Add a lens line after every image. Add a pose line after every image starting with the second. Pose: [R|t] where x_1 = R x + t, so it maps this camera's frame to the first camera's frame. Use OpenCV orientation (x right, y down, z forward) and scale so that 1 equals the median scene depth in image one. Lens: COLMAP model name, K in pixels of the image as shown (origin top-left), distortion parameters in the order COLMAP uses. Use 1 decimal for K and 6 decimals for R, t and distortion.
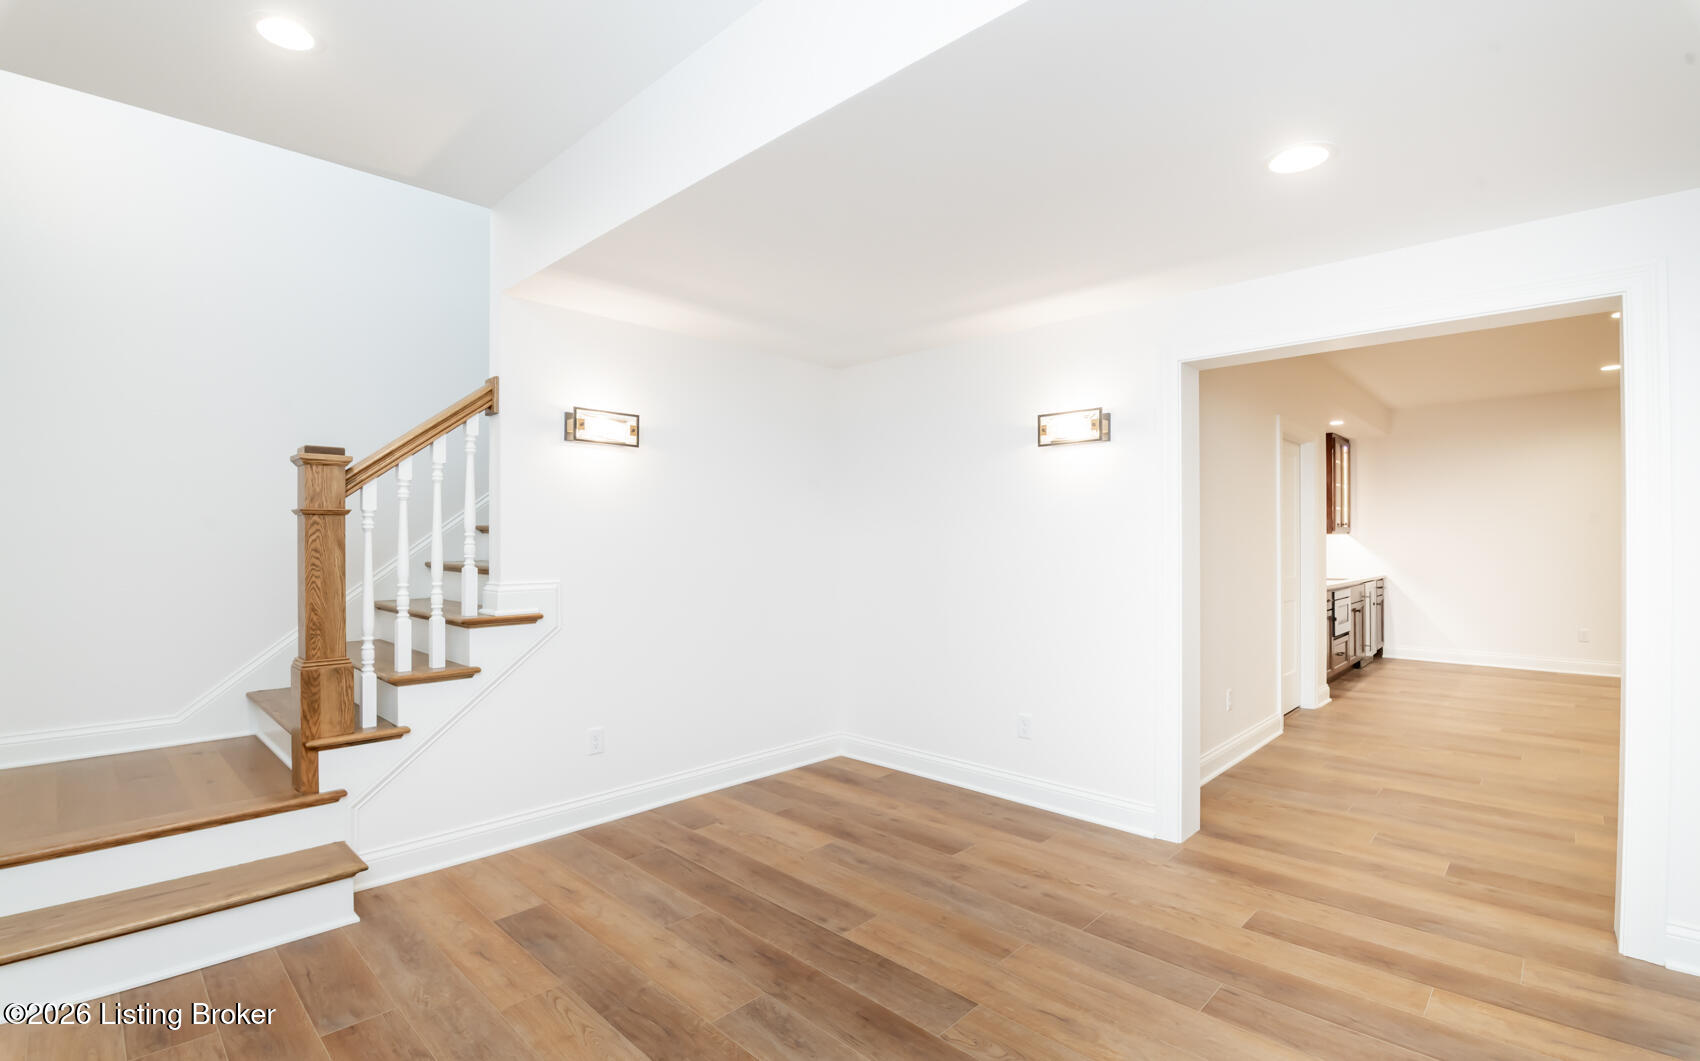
lens RADIAL K [[780.9, 0, 857.3], [0, 780.9, 532.5], [0, 0, 1]] dist [-0.017050, -0.003379]
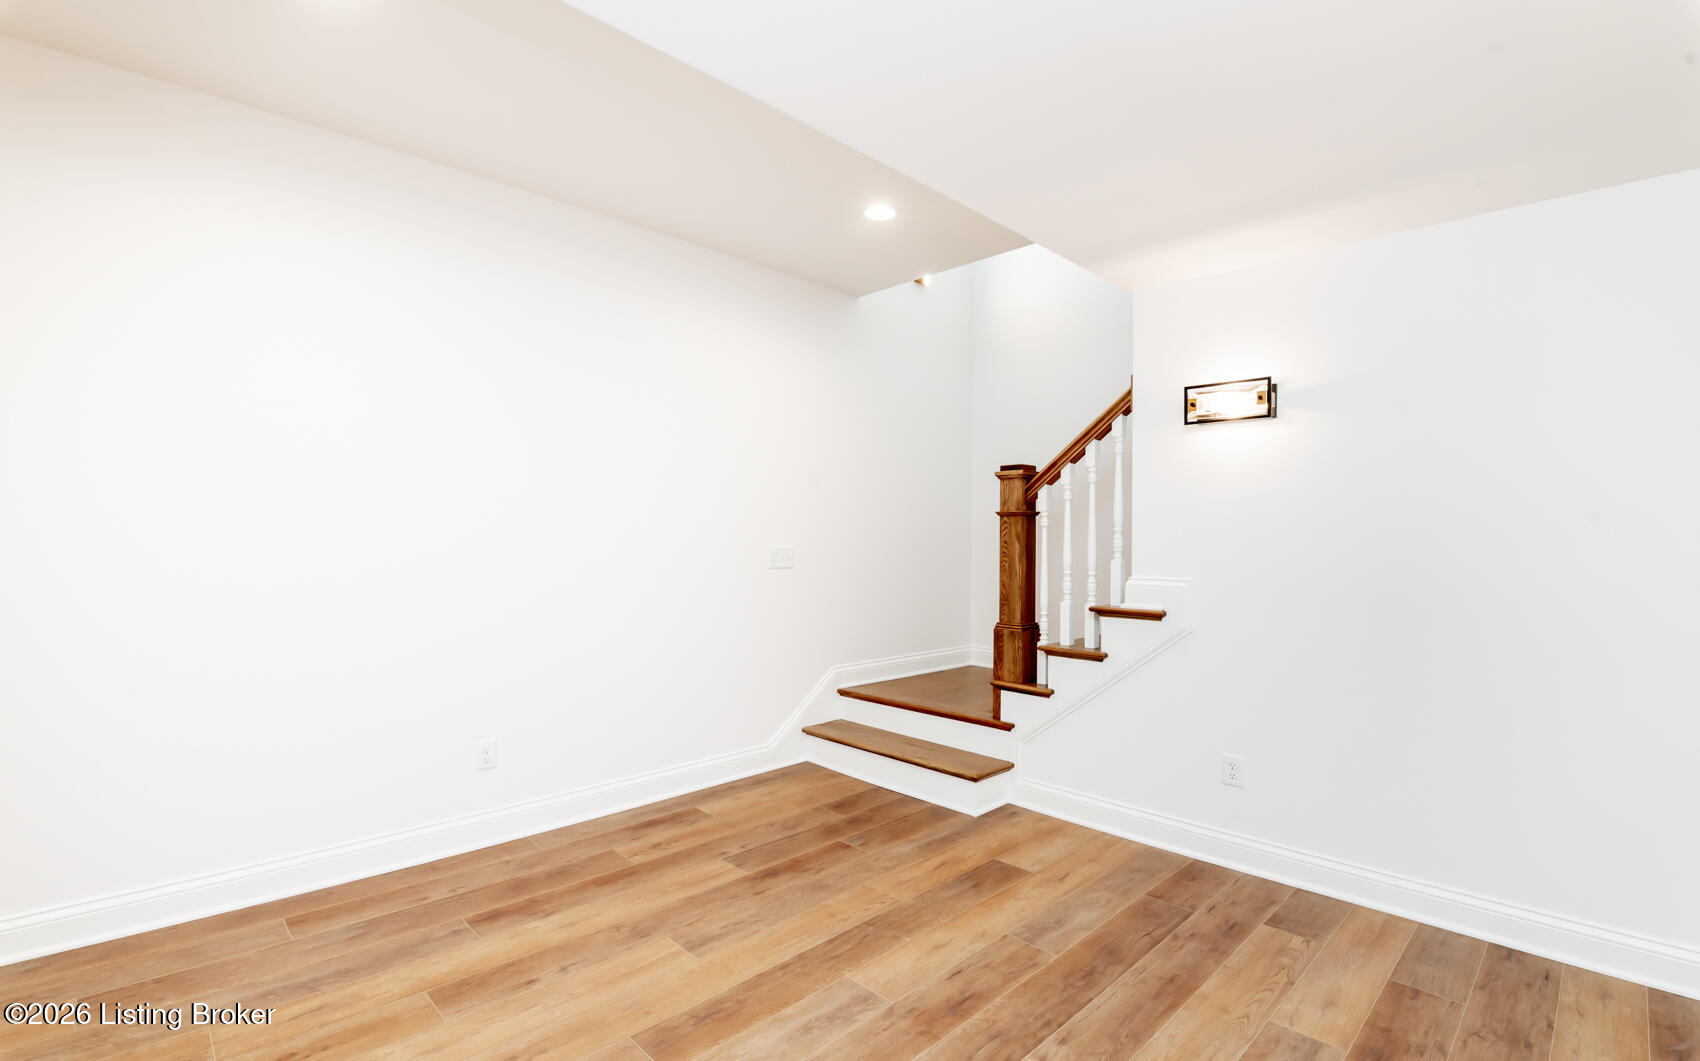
lens RADIAL K [[780.9, 0, 856.7], [0, 780.9, 537.6], [0, 0, 1]] dist [-0.017050, -0.003379]
pose [[-0.048111, 0.004931, -0.998830, 0.657437], [0.009674, 0.999943, 0.004470, 0.006640], [0.998795, -0.009447, -0.048156, 0.782073]]
